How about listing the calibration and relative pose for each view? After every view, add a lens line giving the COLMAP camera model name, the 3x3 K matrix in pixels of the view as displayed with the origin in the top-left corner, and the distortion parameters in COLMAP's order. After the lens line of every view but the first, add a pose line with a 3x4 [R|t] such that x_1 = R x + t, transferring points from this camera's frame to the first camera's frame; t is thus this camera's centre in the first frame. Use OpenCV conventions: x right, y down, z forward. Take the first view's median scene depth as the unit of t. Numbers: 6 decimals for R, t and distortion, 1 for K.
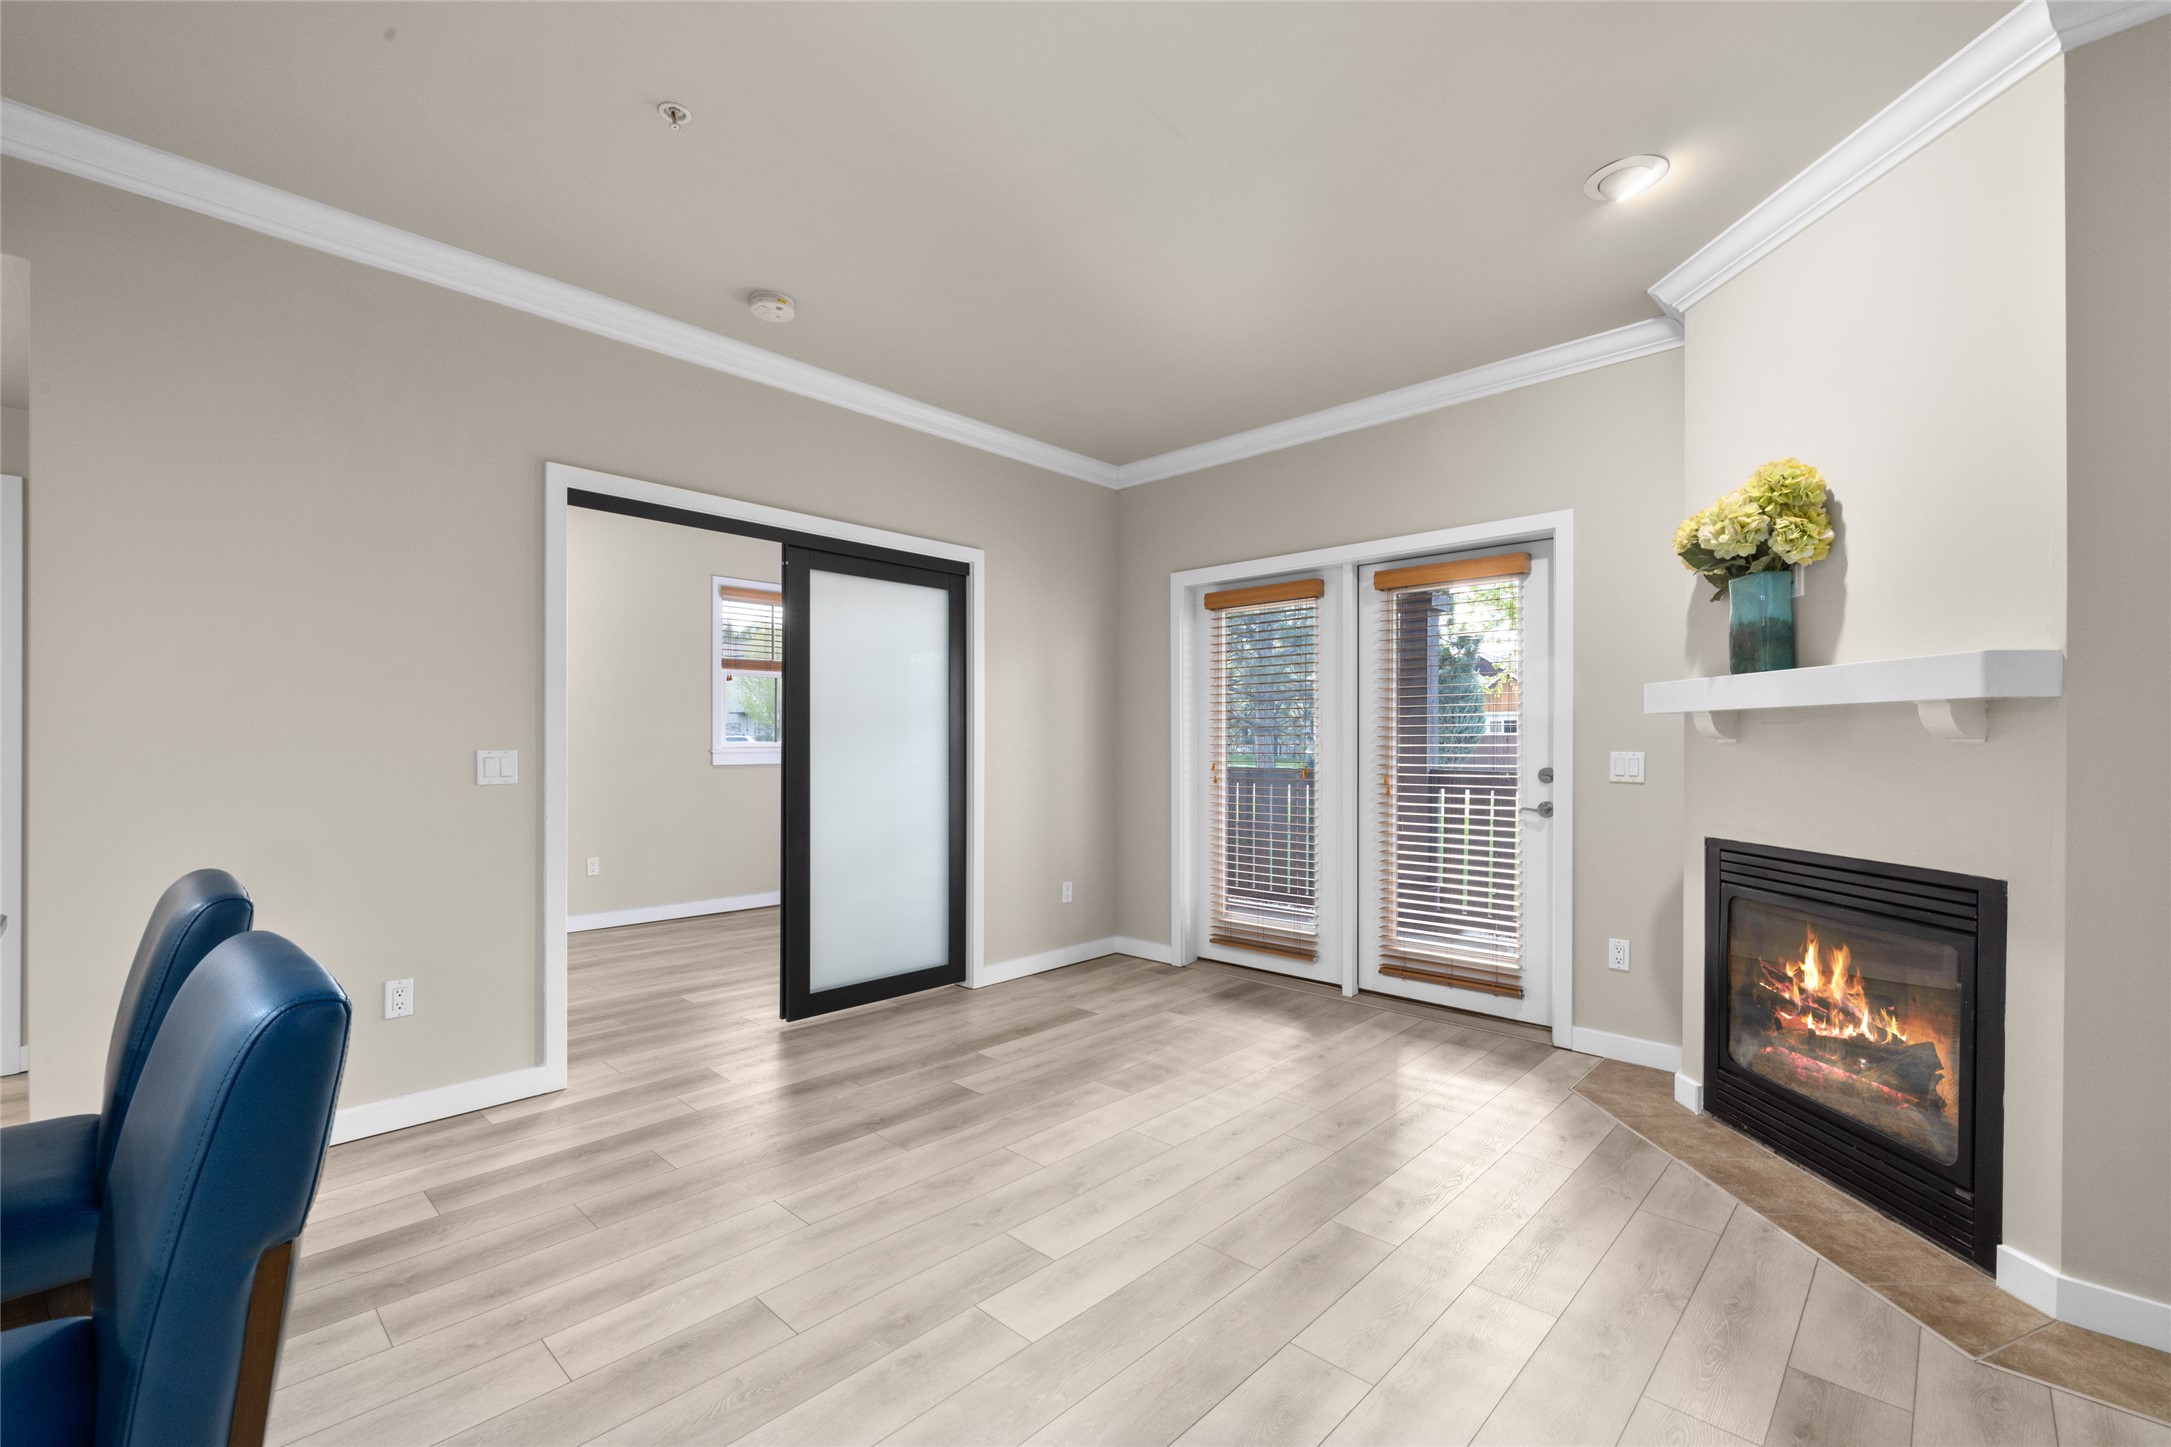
lens RADIAL K [[930.9, 0, 1085.6], [0, 930.9, 741.6], [0, 0, 1]] dist [-0.004486, 0.000099]
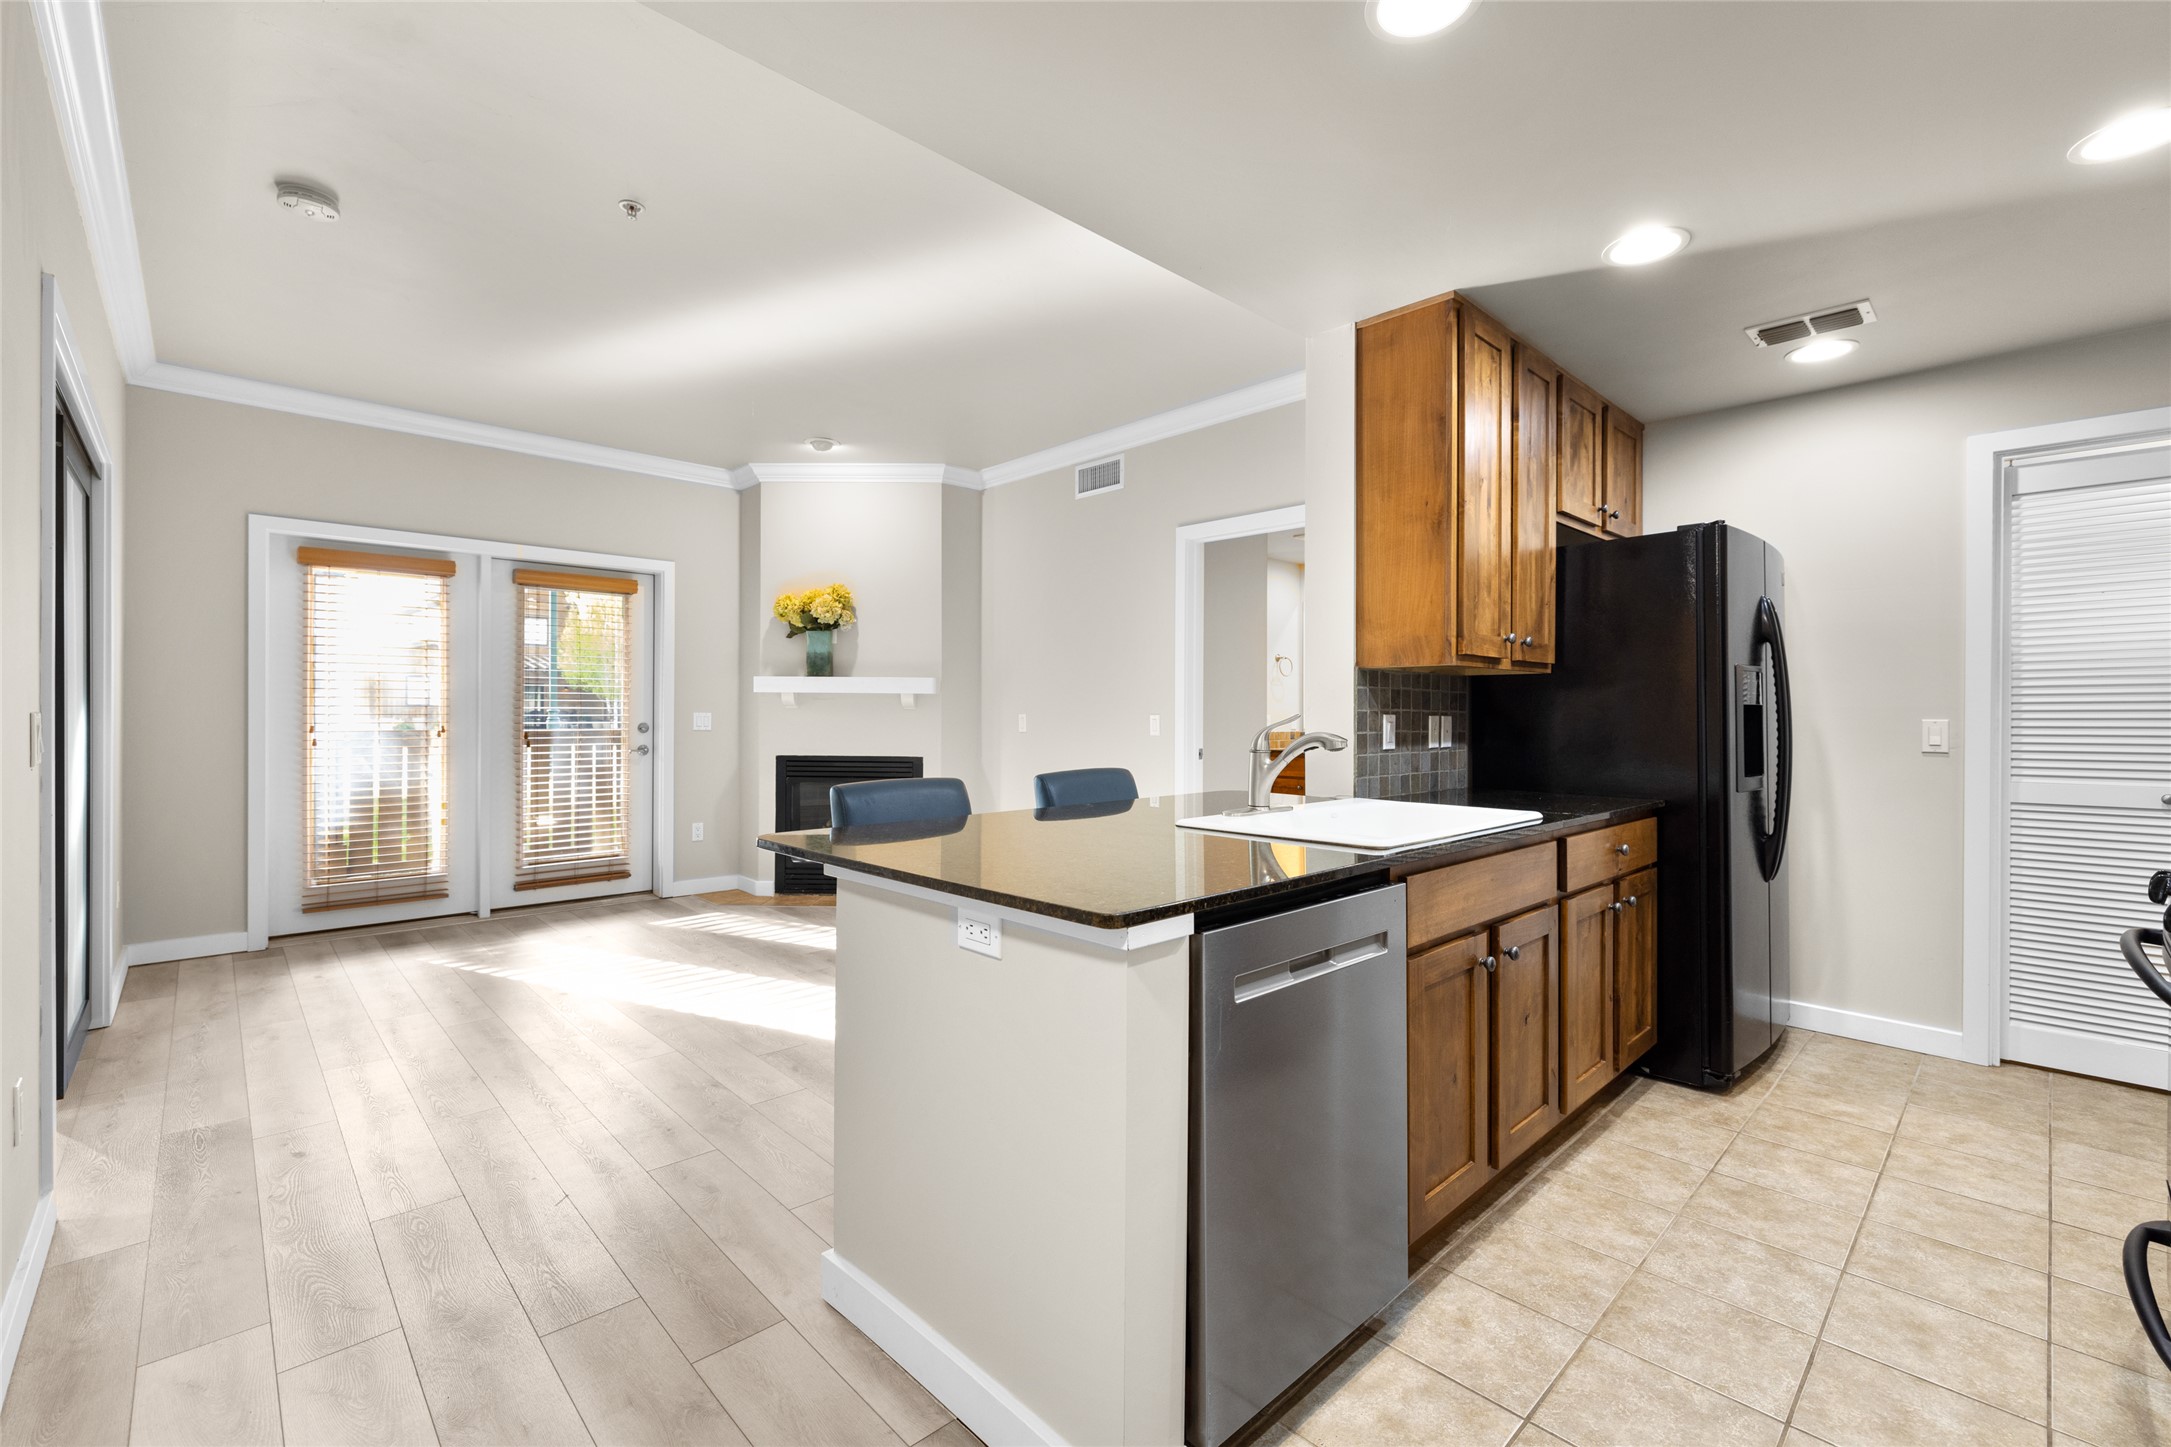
lens RADIAL K [[930.9, 0, 1099.4], [0, 930.9, 706.7], [0, 0, 1]] dist [-0.004486, 0.000099]
pose [[0.058725, -0.010685, 0.998217, -1.487419], [-0.008228, 0.999904, 0.011187, -0.034830], [-0.998240, -0.008870, 0.058631, 0.230255]]
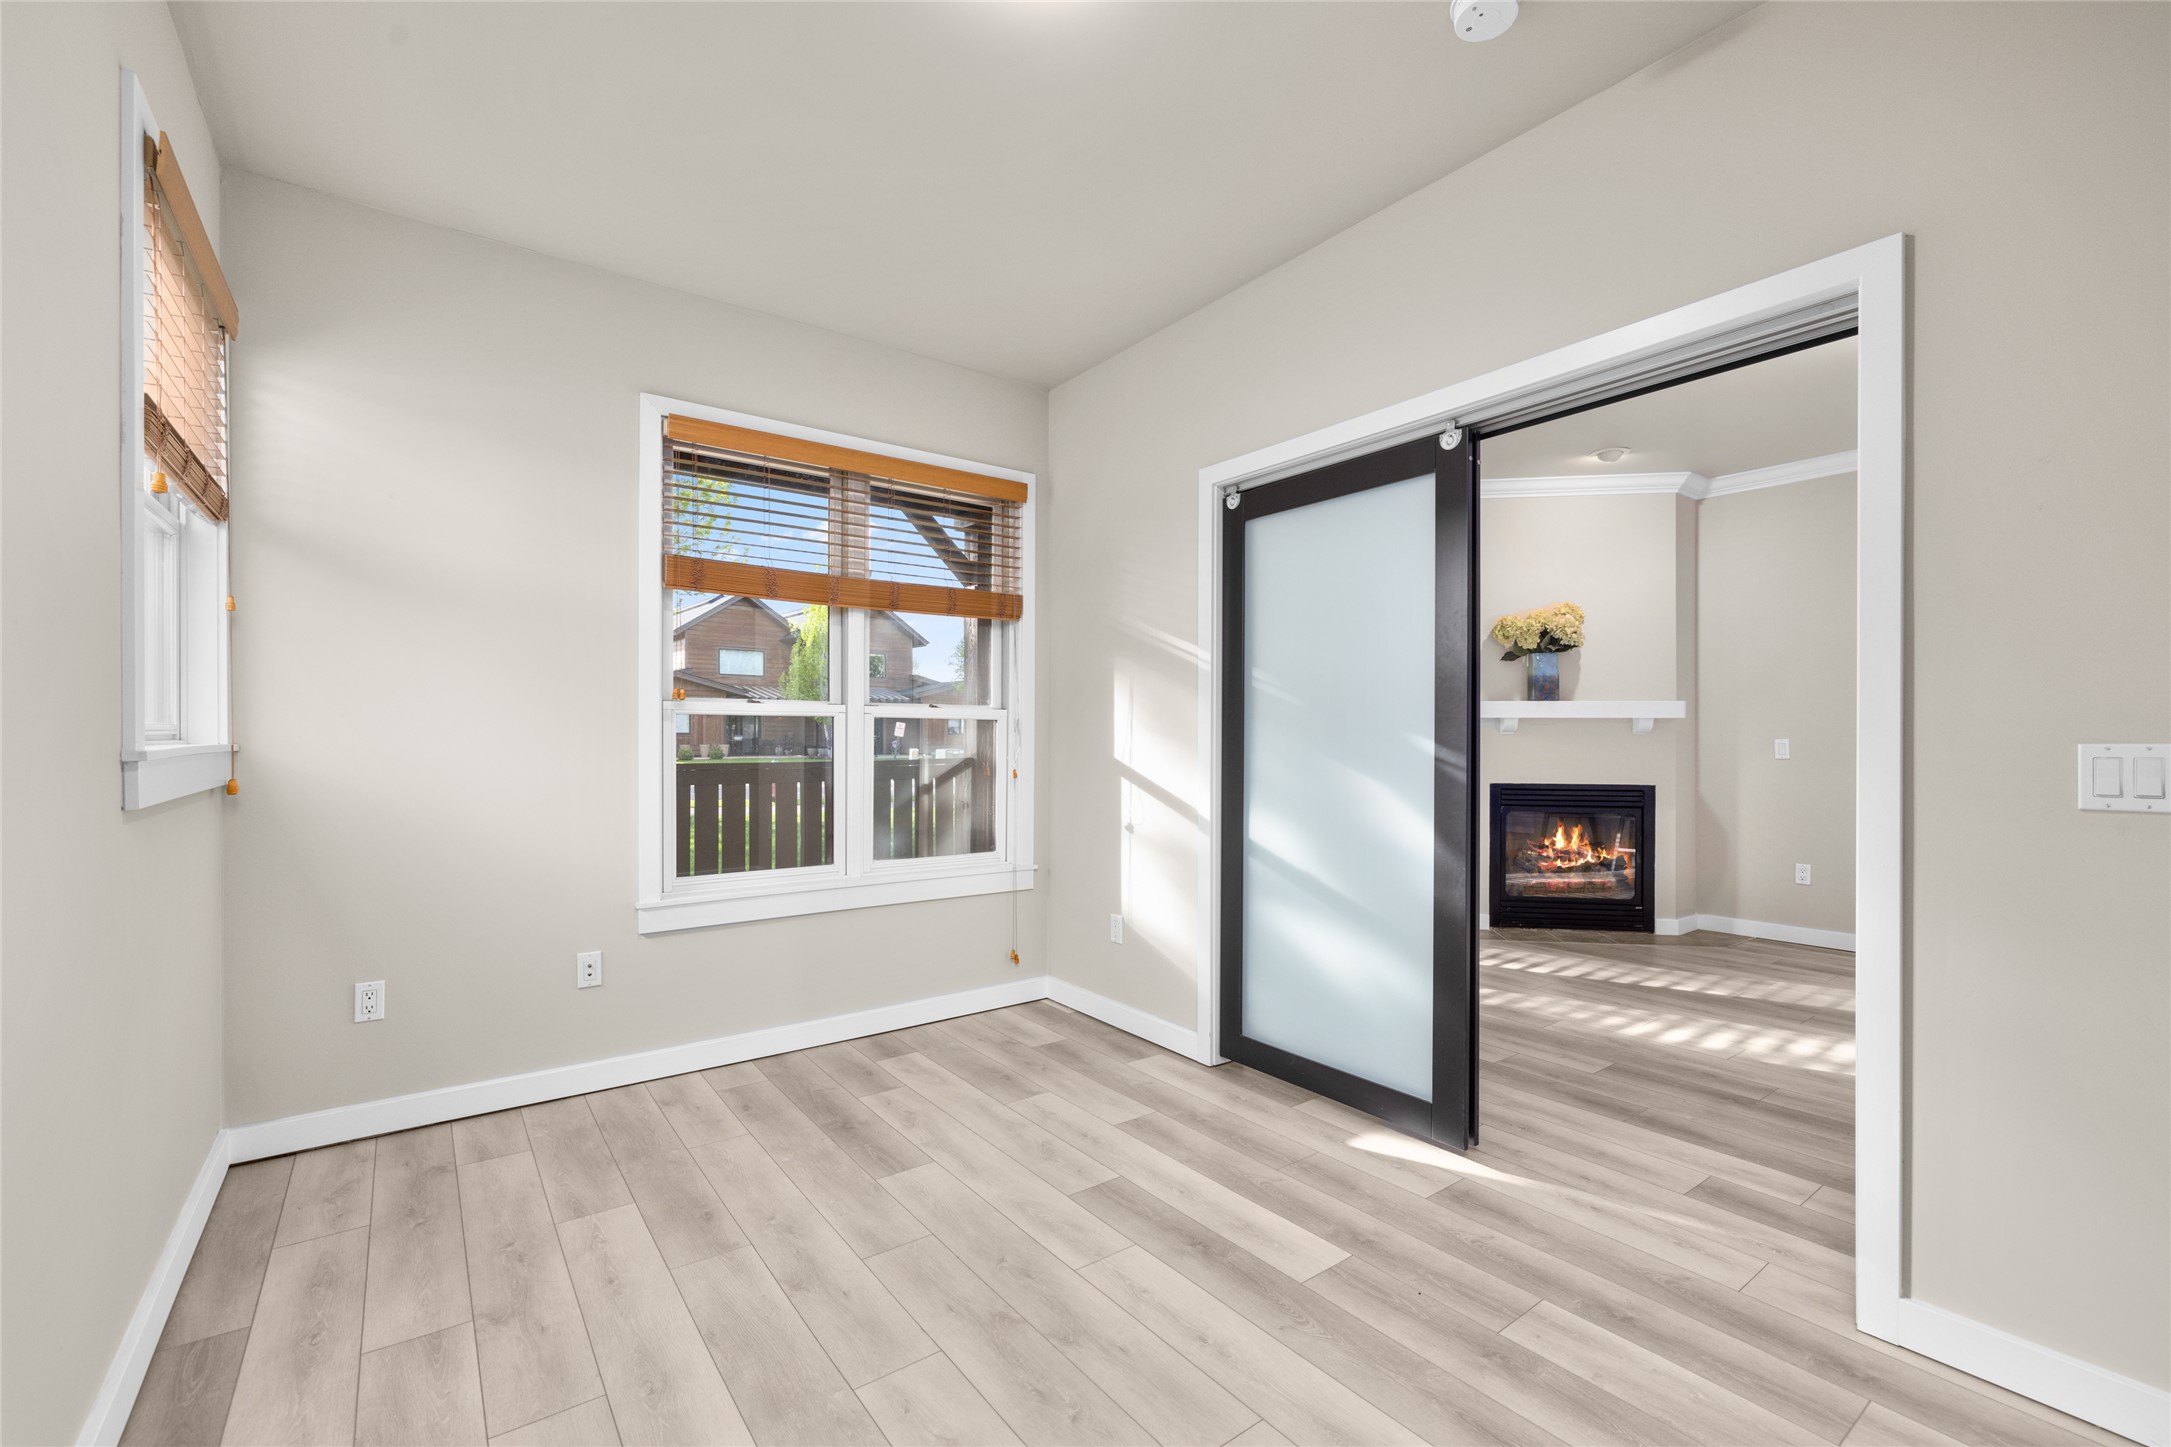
lens RADIAL K [[930.9, 0, 1086.3], [0, 930.9, 740.6], [0, 0, 1]] dist [-0.004486, 0.000099]
pose [[0.173574, -0.022321, 0.984568, -1.559596], [-0.005905, 0.999702, 0.023705, -0.030333], [-0.984803, -0.009929, 0.173390, 1.722595]]
